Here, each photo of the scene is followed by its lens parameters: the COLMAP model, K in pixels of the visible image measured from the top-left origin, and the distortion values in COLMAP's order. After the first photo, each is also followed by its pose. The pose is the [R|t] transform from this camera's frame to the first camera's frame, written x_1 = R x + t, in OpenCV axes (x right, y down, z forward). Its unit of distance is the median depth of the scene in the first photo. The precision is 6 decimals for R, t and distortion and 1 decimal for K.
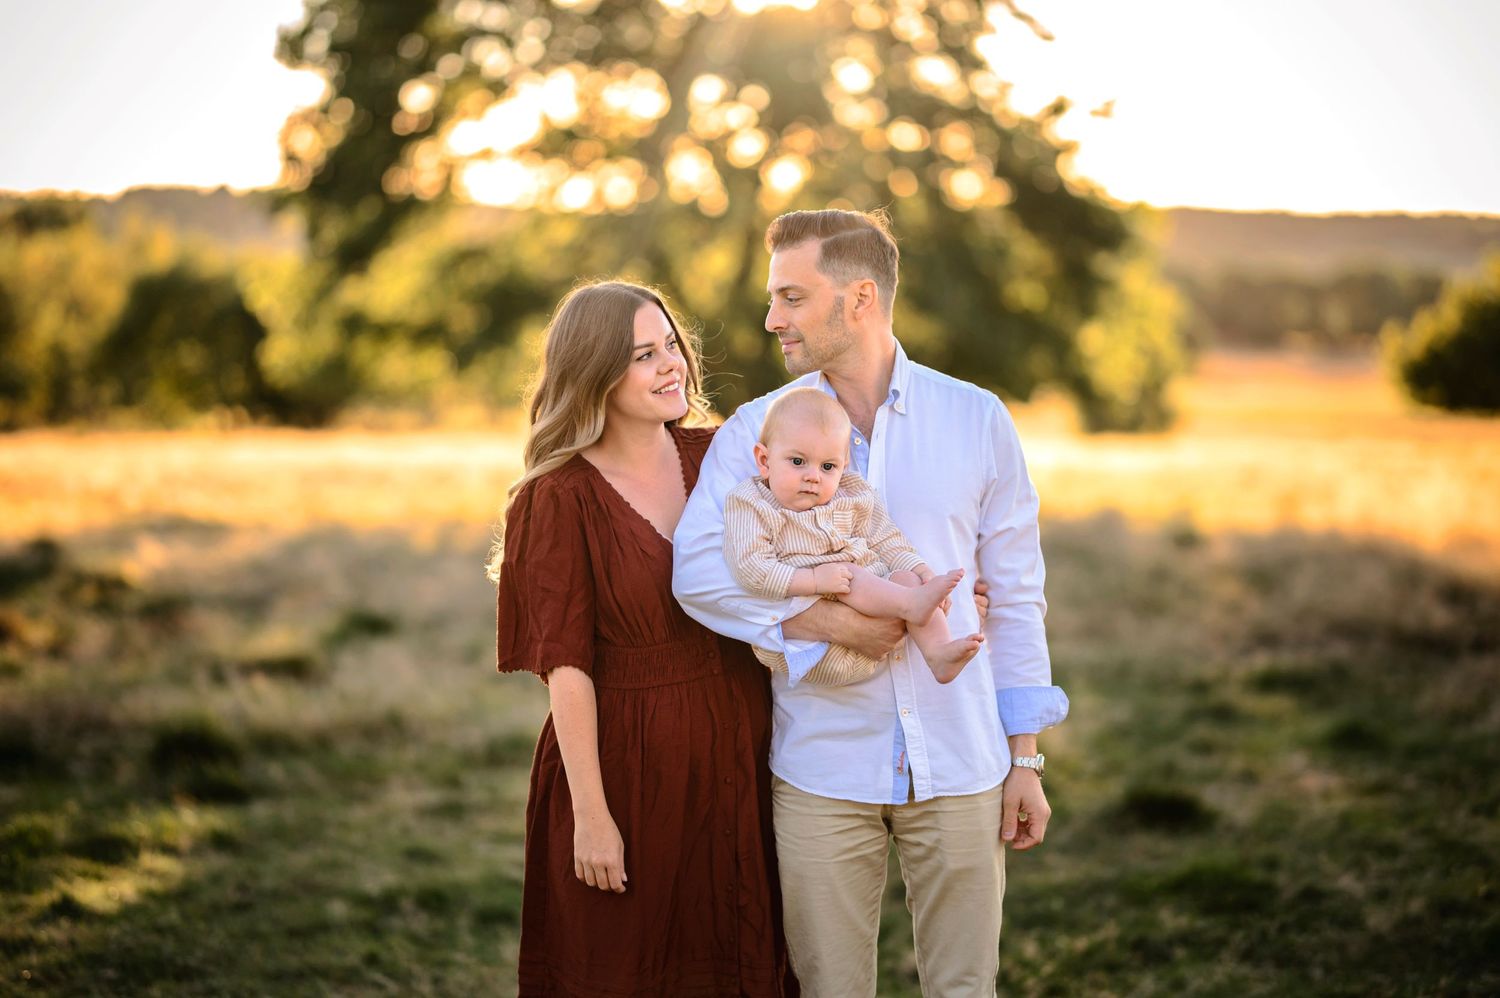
lens RADIAL K [[3591.4, 0, 759.0], [0, 3591.4, 496.6], [0, 0, 1]] dist [-0.025137, 0.000000]
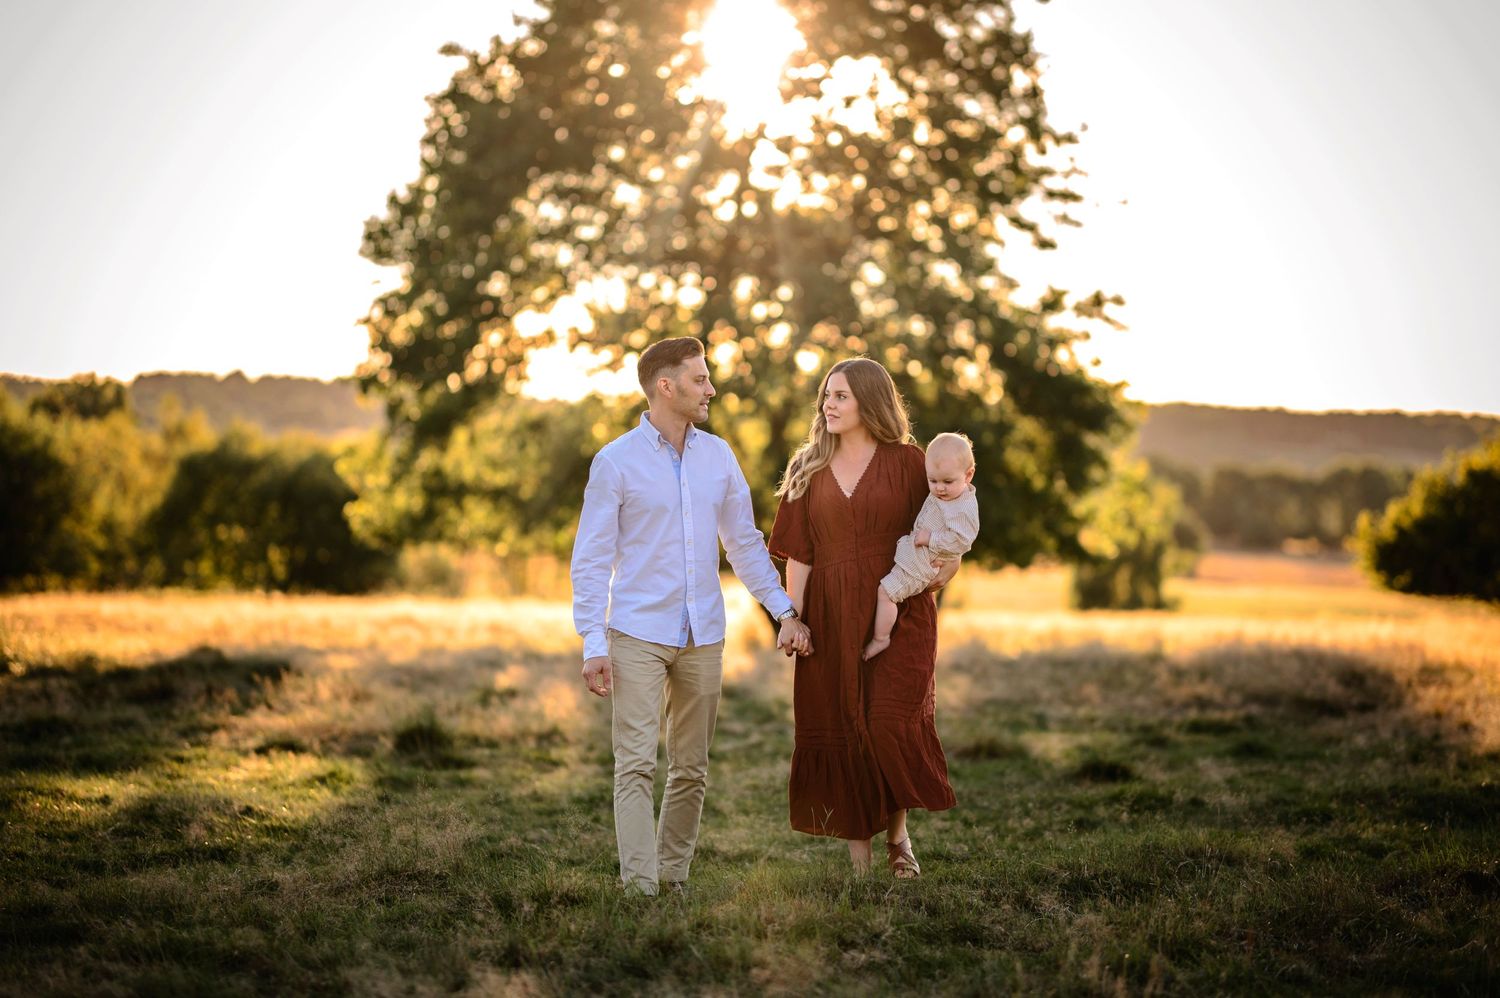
lens RADIAL K [[3591.4, 0, 750.8], [0, 3591.4, 495.8], [0, 0, 1]] dist [-0.025137, 0.000000]
pose [[0.999908, 0.013038, -0.003799, -0.006956], [-0.013228, 0.998372, -0.055489, 0.015663], [0.003069, 0.055534, 0.998452, -0.127511]]
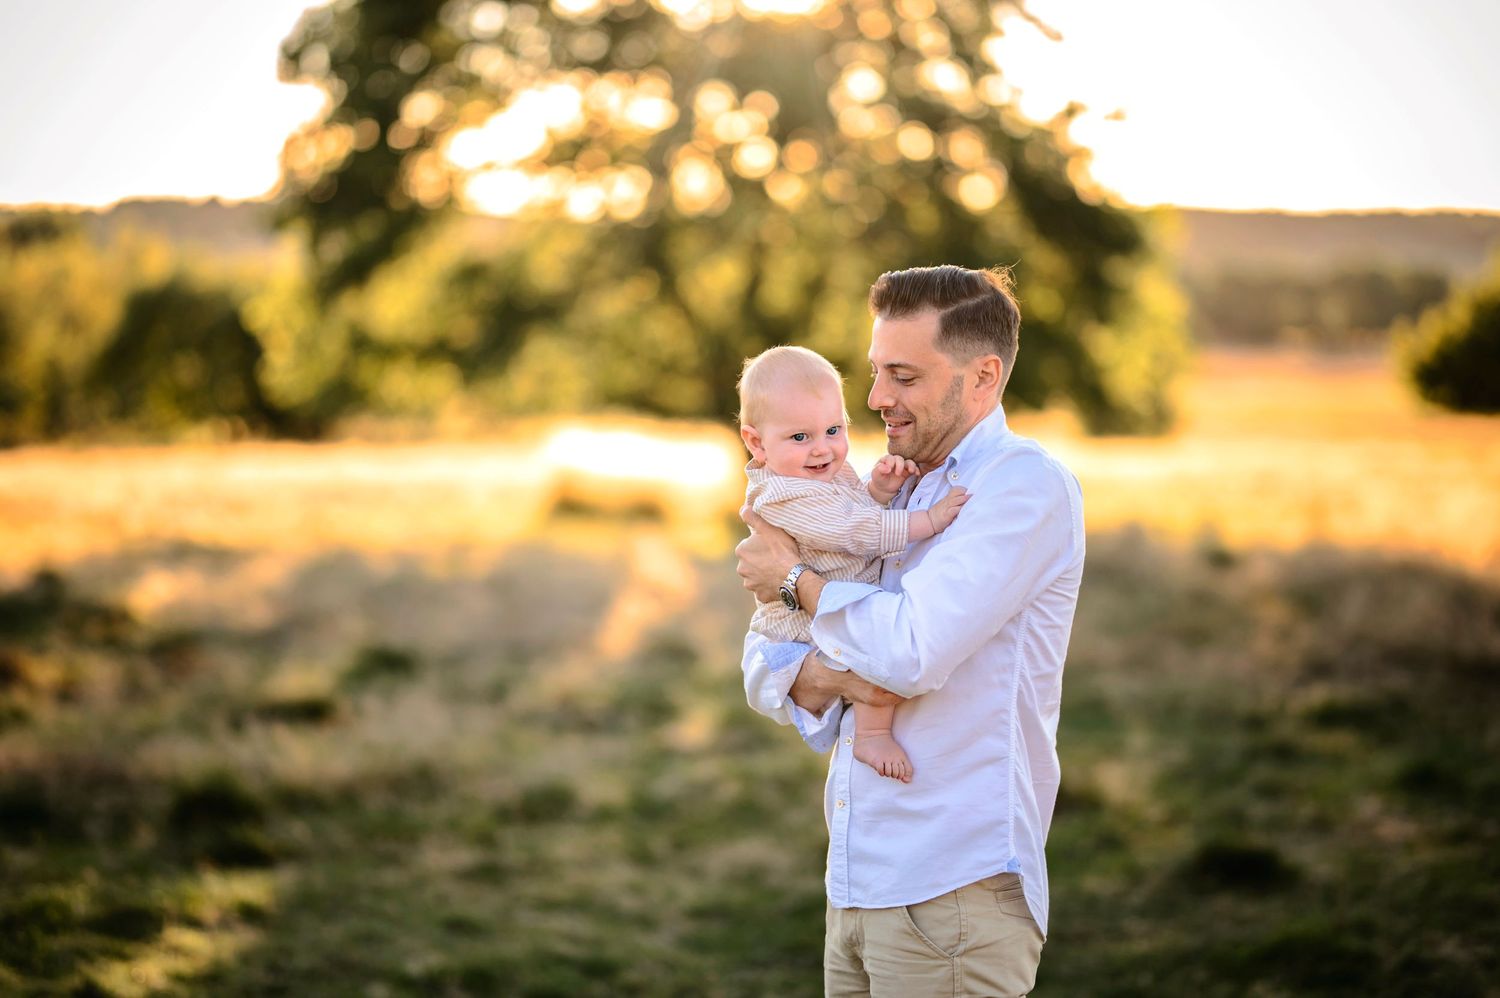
lens RADIAL K [[3591.4, 0, 743.0], [0, 3591.4, 498.9], [0, 0, 1]] dist [-0.025137, 0.000000]
pose [[0.999919, -0.012448, -0.002610, -0.004607], [0.012447, 0.999923, -0.000163, -0.002914], [0.002612, 0.000130, 0.999997, 0.014015]]
